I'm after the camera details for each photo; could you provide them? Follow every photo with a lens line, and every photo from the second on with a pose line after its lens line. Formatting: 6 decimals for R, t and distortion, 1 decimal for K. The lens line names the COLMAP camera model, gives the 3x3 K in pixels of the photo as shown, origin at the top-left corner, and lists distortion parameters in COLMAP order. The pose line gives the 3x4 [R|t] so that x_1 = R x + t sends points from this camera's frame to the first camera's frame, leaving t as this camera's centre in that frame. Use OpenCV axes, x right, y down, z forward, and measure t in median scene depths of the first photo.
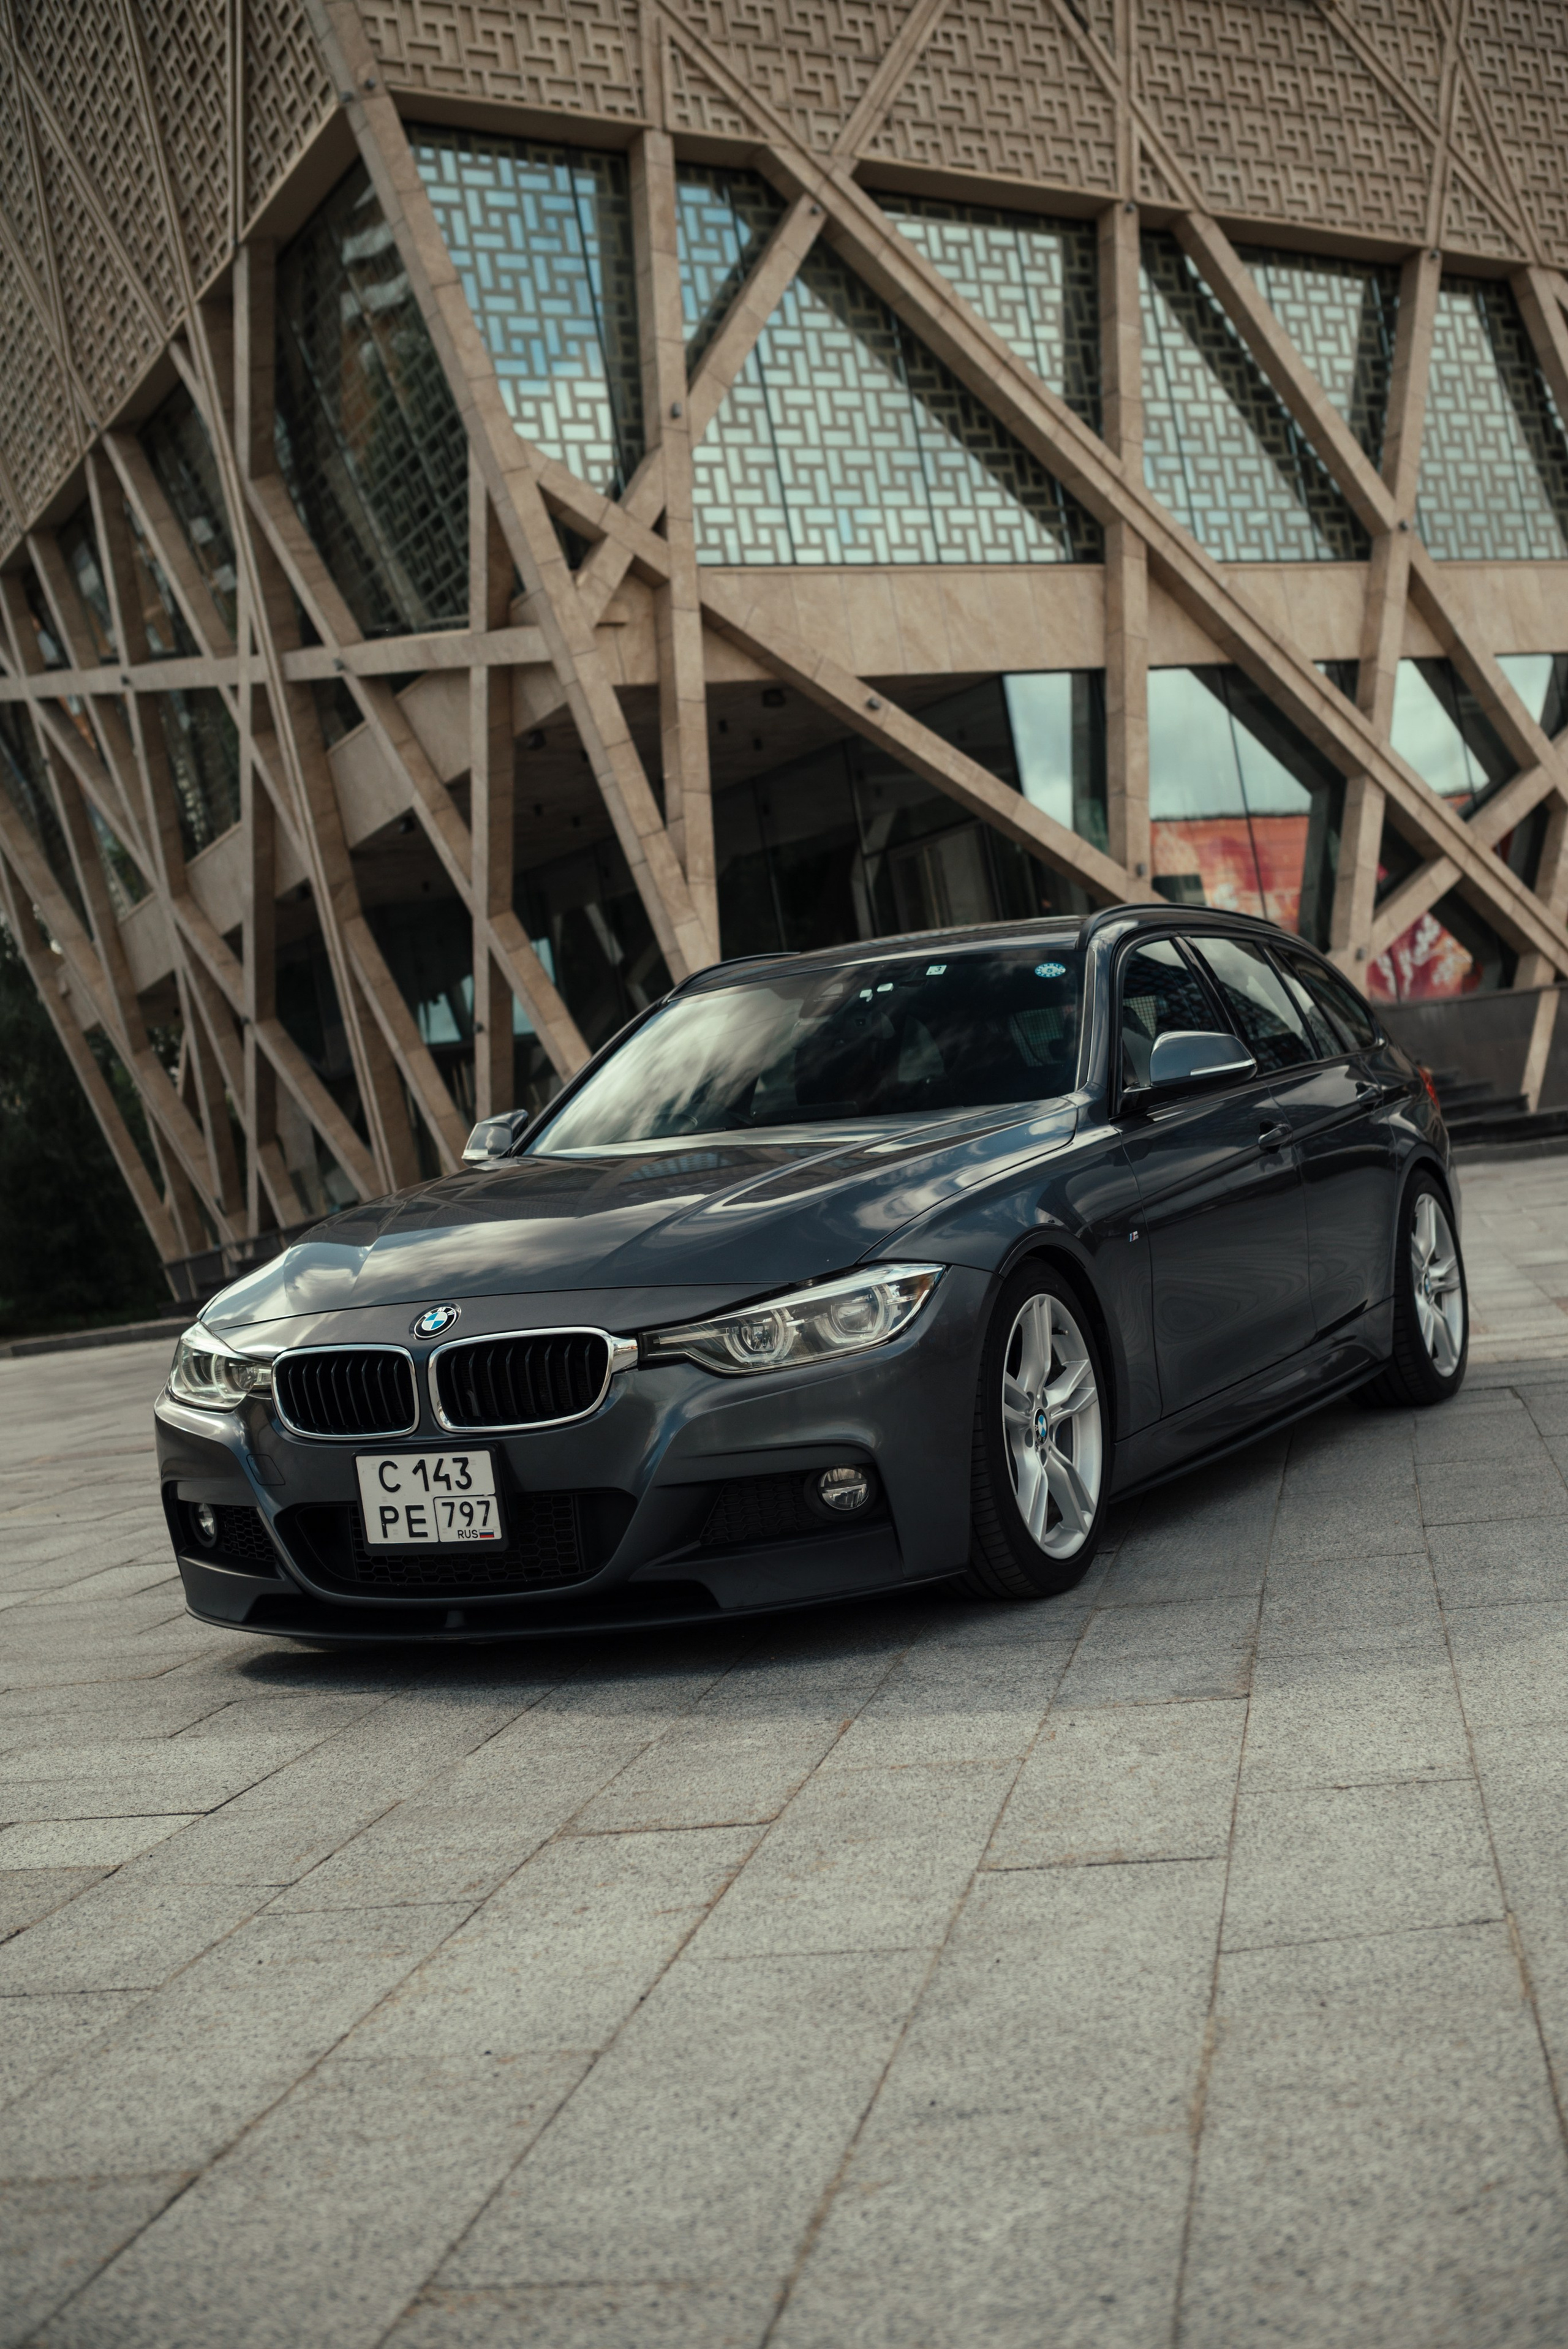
lens RADIAL K [[2864.3, 0, 793.0], [0, 2864.3, 1148.9], [0, 0, 1]] dist [0.007959, 0.038678]
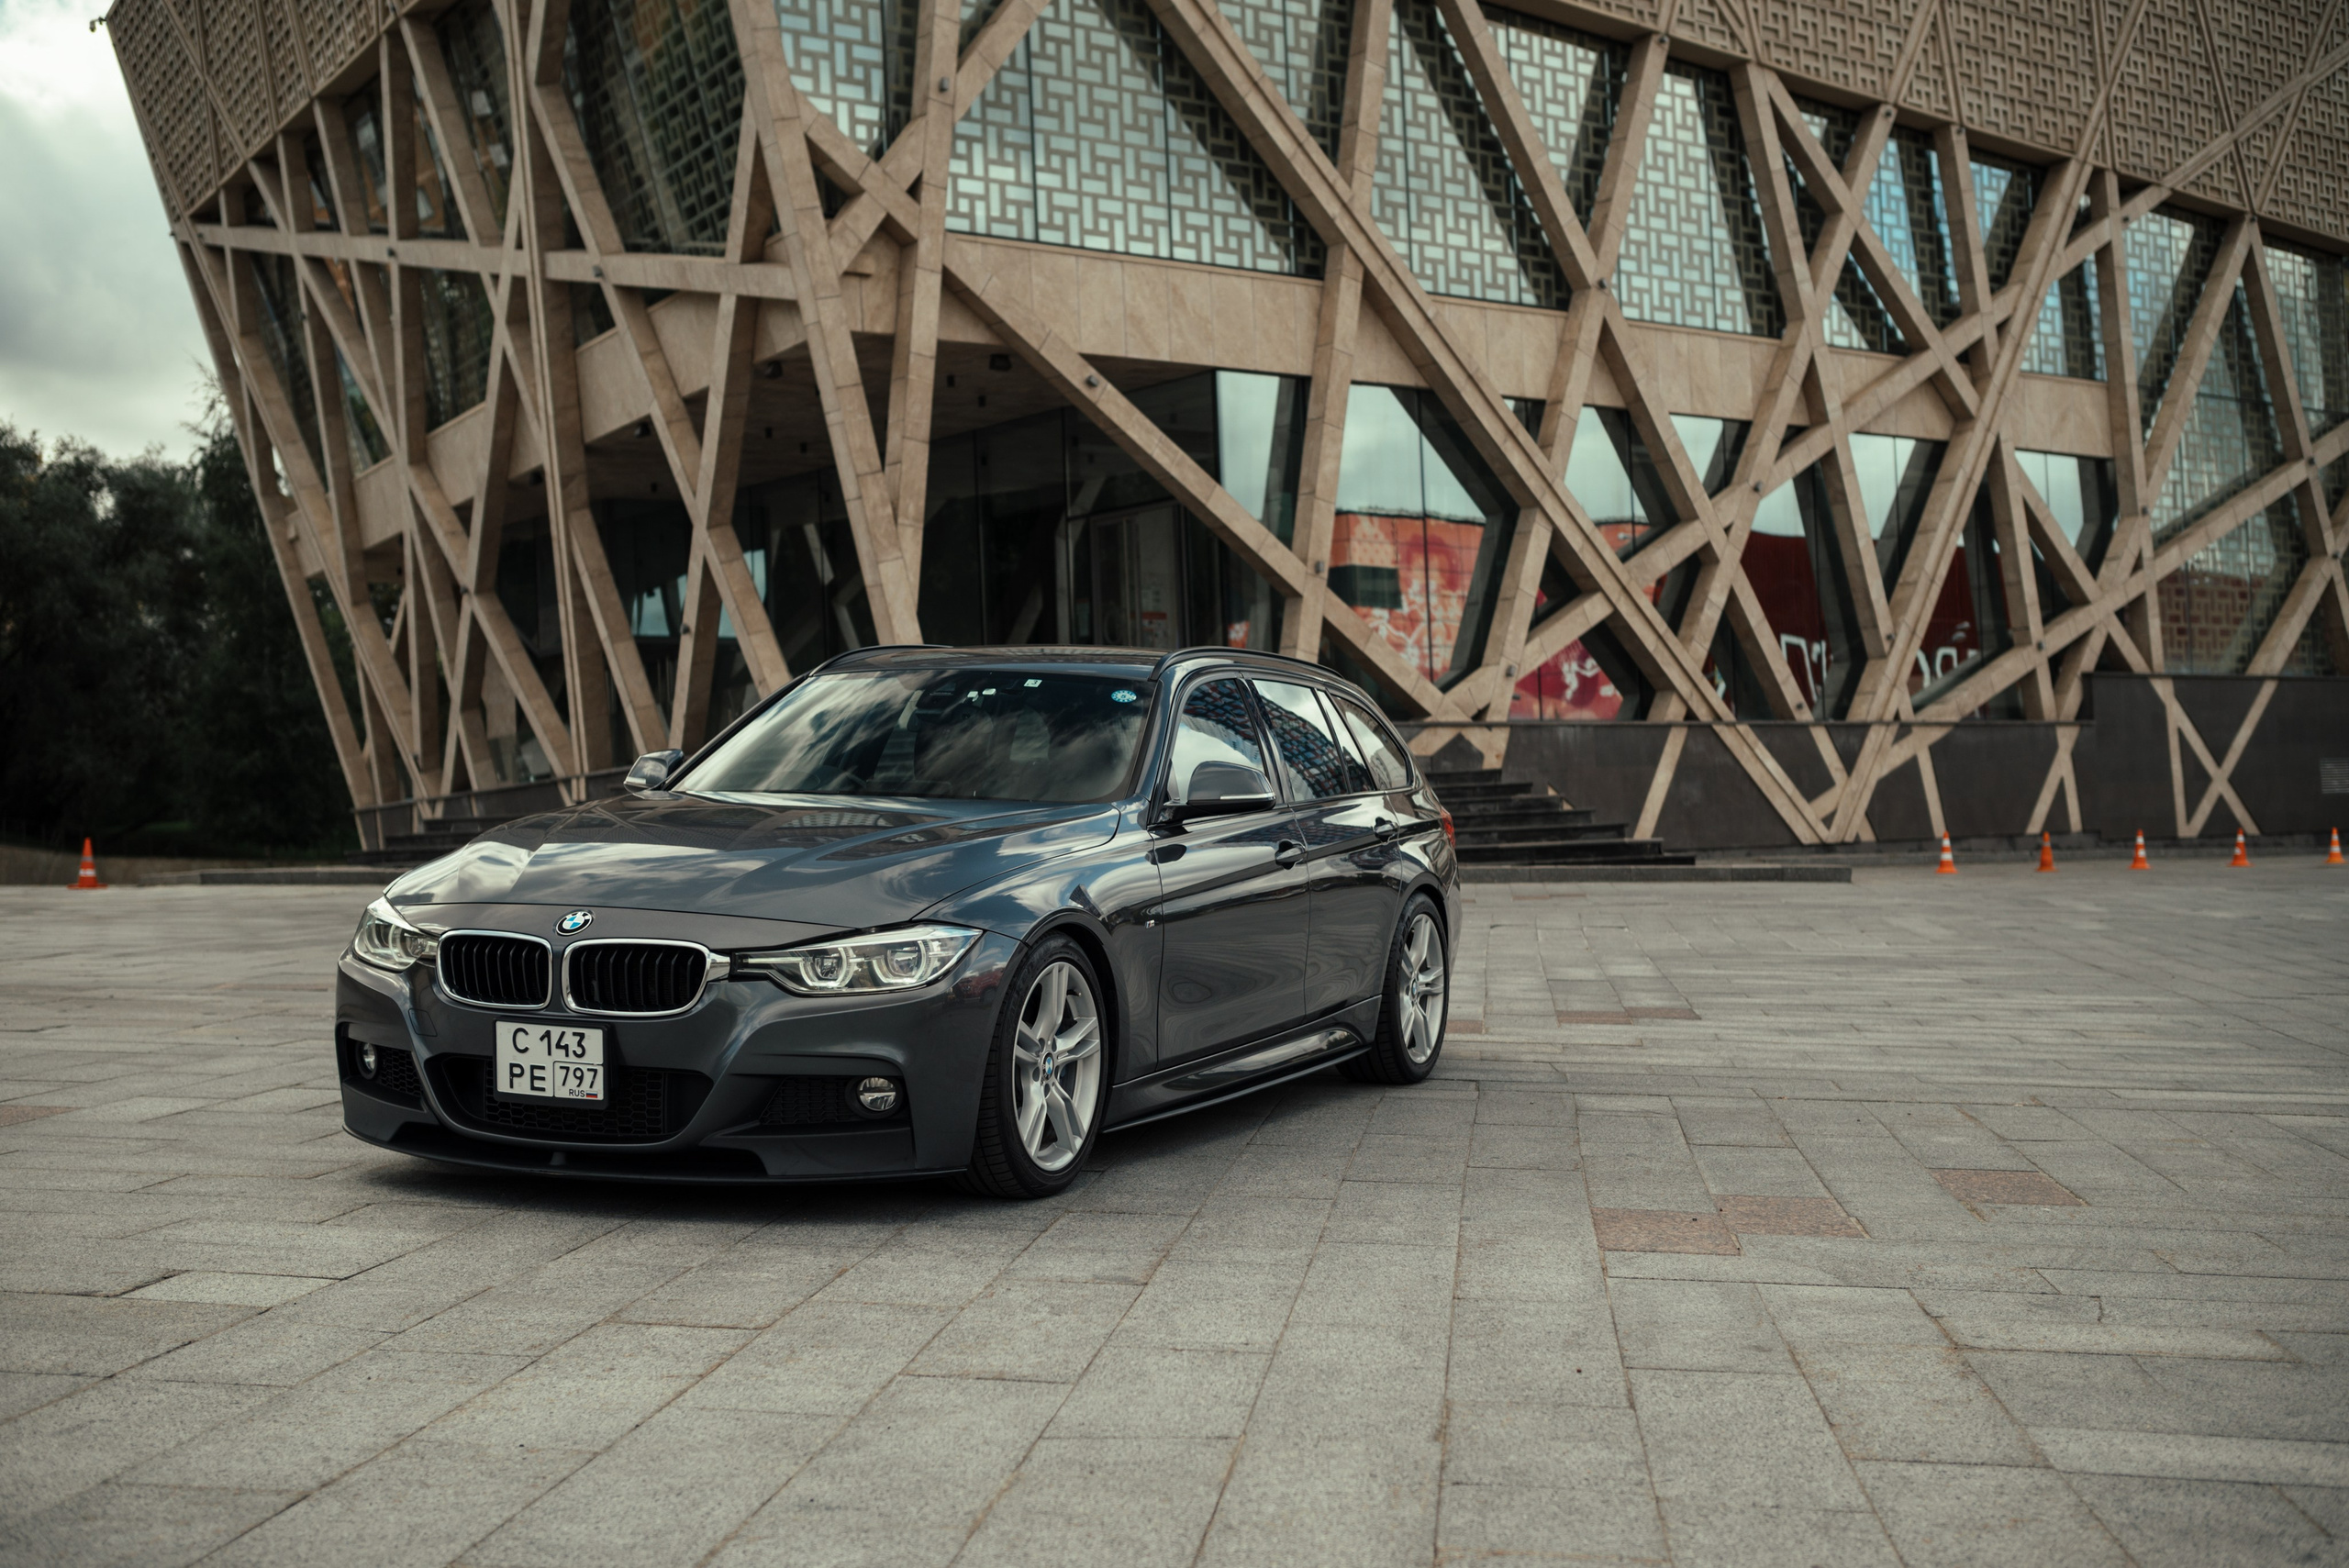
lens RADIAL K [[2764.2, 0, 1174.5], [0, 2764.2, 784.0], [0, 0, 1]] dist [0.009037, 0.021227]
pose [[0.989091, 0.130262, 0.068781, 0.007046], [-0.130220, 0.991472, -0.005114, -0.004481], [-0.068860, -0.003899, 0.997619, -0.036422]]
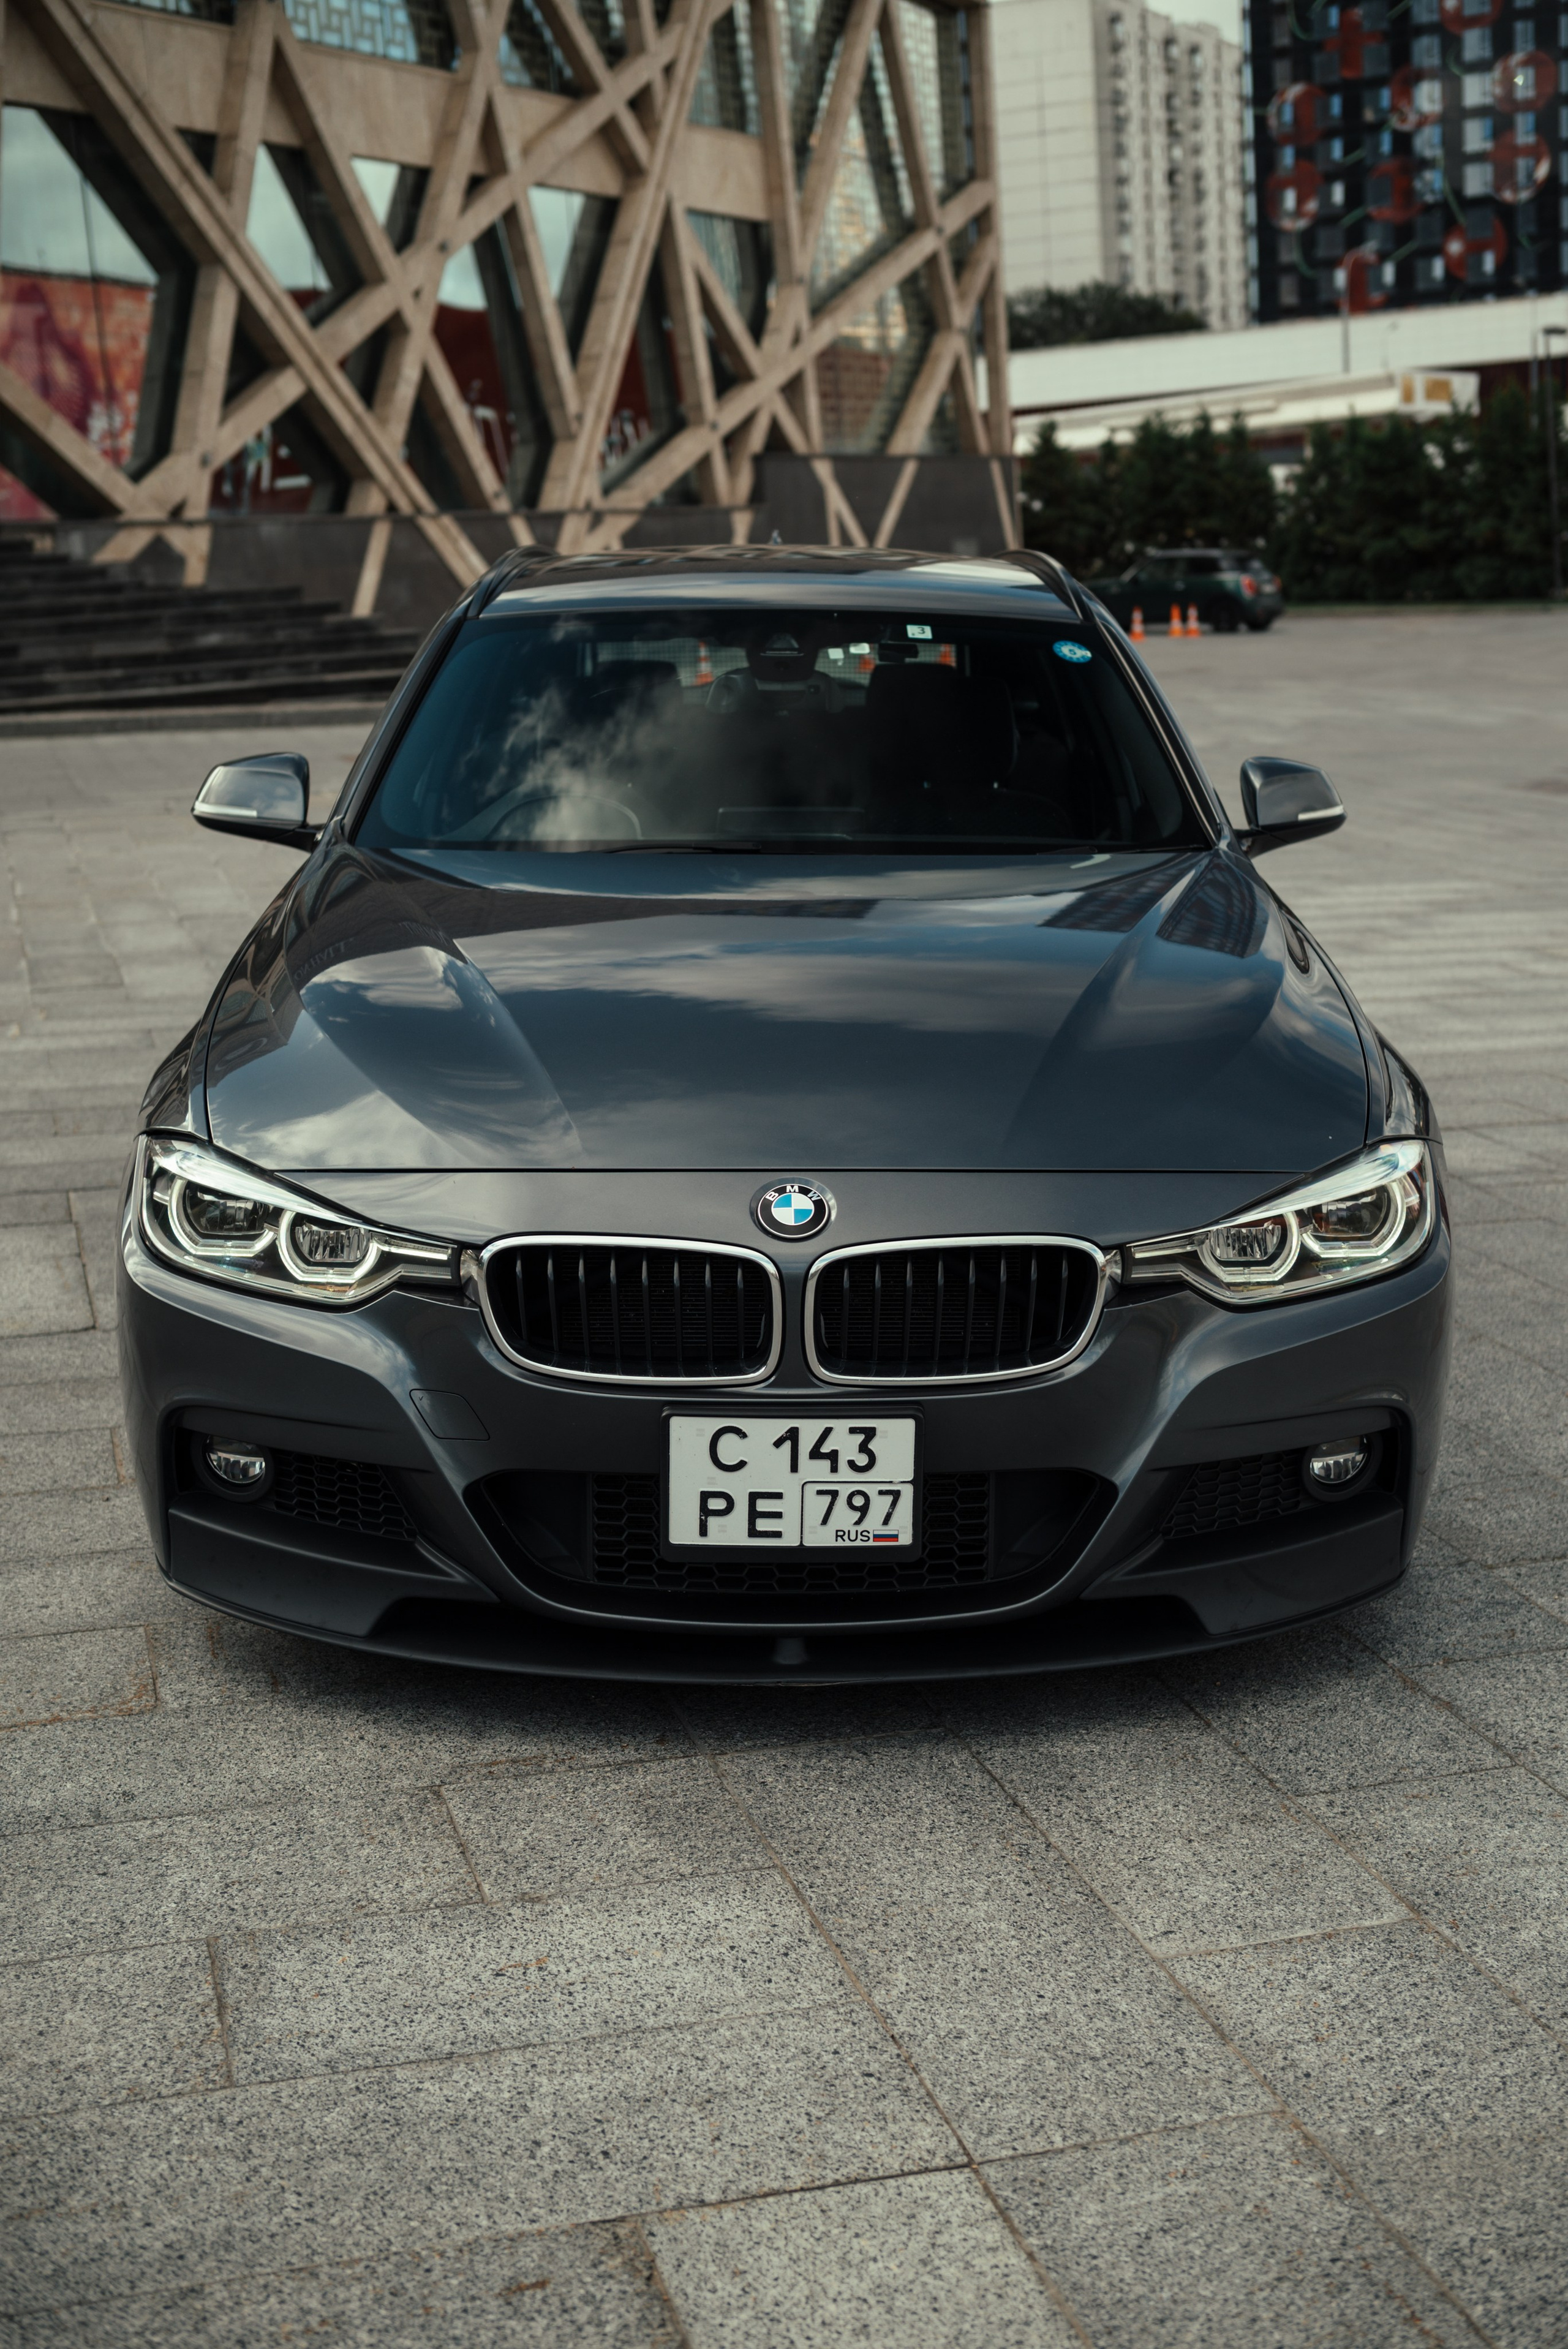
lens RADIAL K [[2795.3, 0, 811.1], [0, 2795.3, 1141.3], [0, 0, 1]] dist [0.012379, 0.004482]
pose [[0.881591, 0.016253, 0.471735, -0.066405], [-0.099700, 0.983271, 0.152443, -0.008241], [-0.461365, -0.181424, 0.868463, 0.070941]]
